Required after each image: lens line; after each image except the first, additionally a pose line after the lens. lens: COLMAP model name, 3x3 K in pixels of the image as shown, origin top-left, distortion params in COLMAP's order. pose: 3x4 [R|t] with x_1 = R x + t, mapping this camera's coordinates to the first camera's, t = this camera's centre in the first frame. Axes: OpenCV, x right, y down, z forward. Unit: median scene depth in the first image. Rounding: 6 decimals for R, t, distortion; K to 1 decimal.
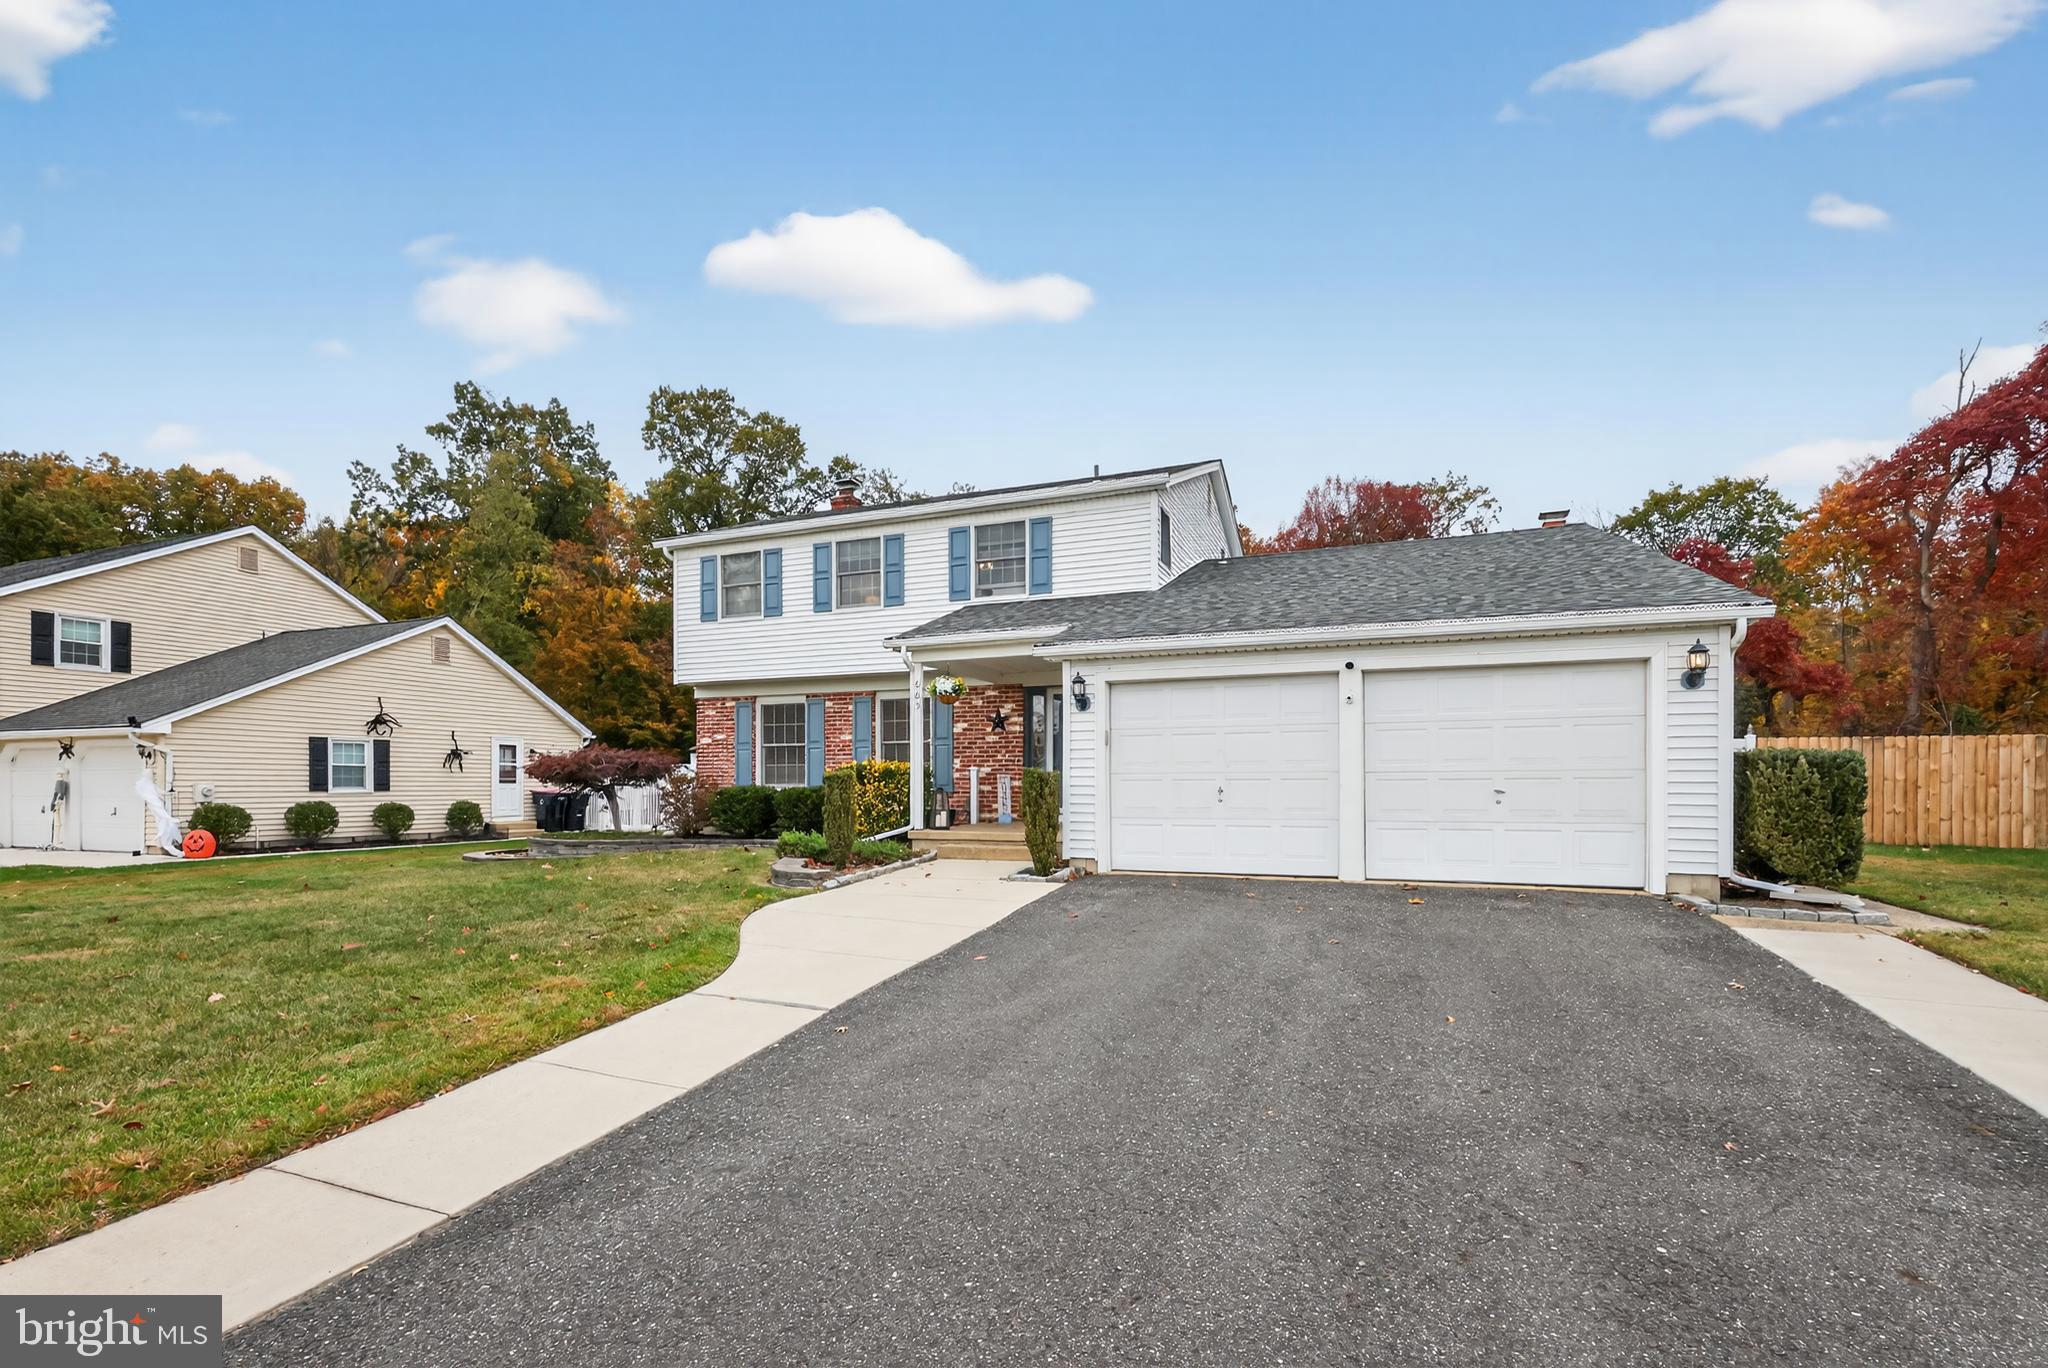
lens RADIAL K [[831.7, 0, 1021.9], [0, 831.7, 702.2], [0, 0, 1]] dist [-0.000437, 0.000032]
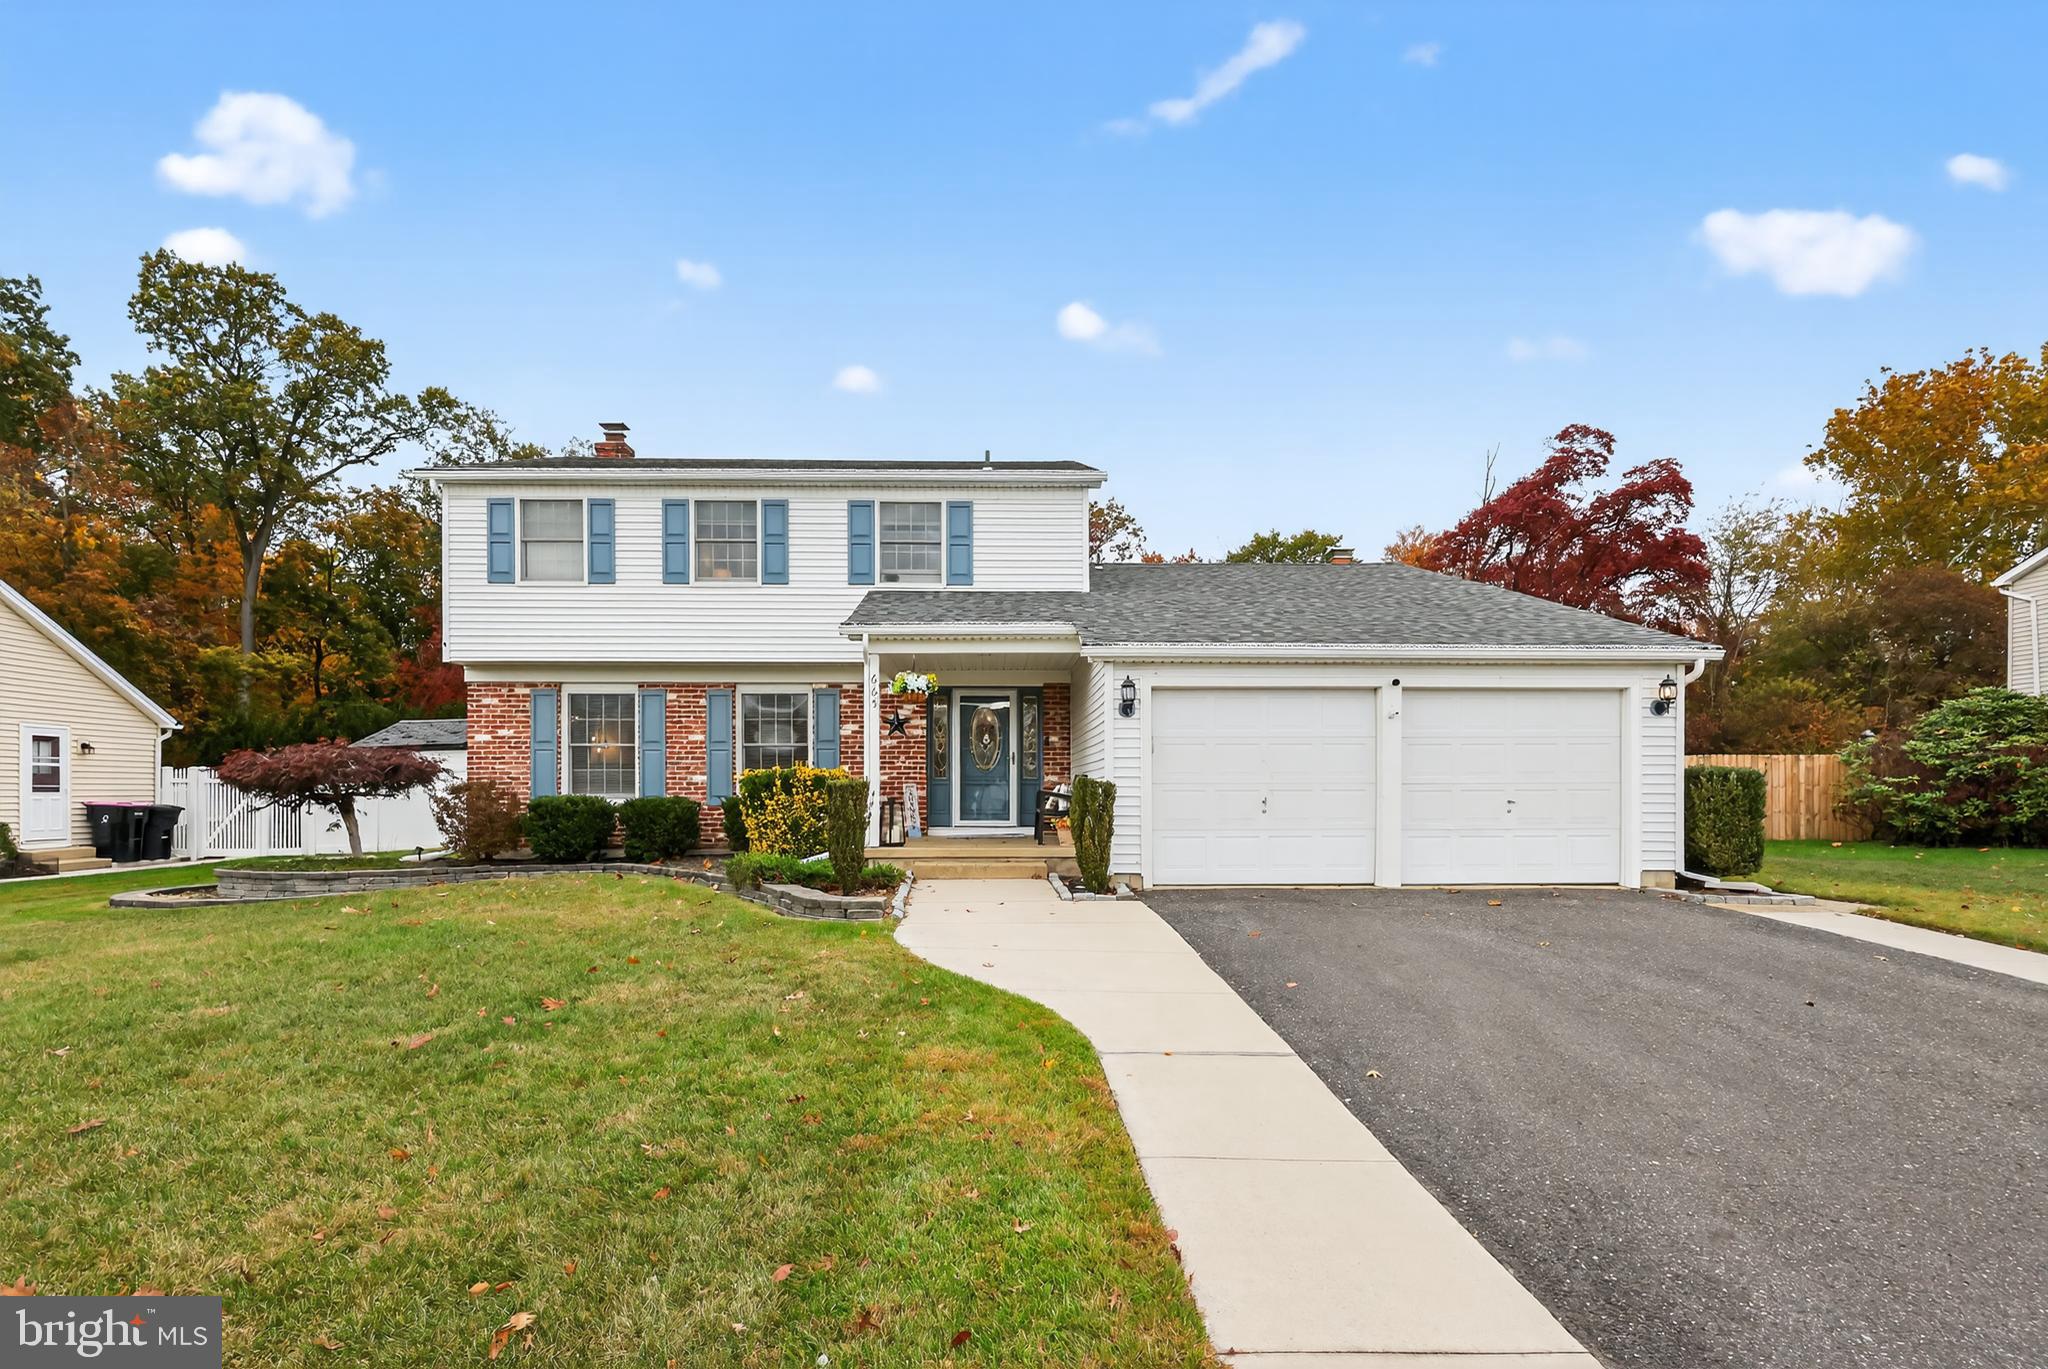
lens RADIAL K [[890.6, 0, 982.2], [0, 890.6, 700.4], [0, 0, 1]] dist [-0.025912, 0.024659]
pose [[0.932552, 0.038427, 0.358985, -0.285403], [-0.036298, 0.999261, -0.012672, 0.006904], [-0.359207, -0.001214, 0.933257, 0.080081]]
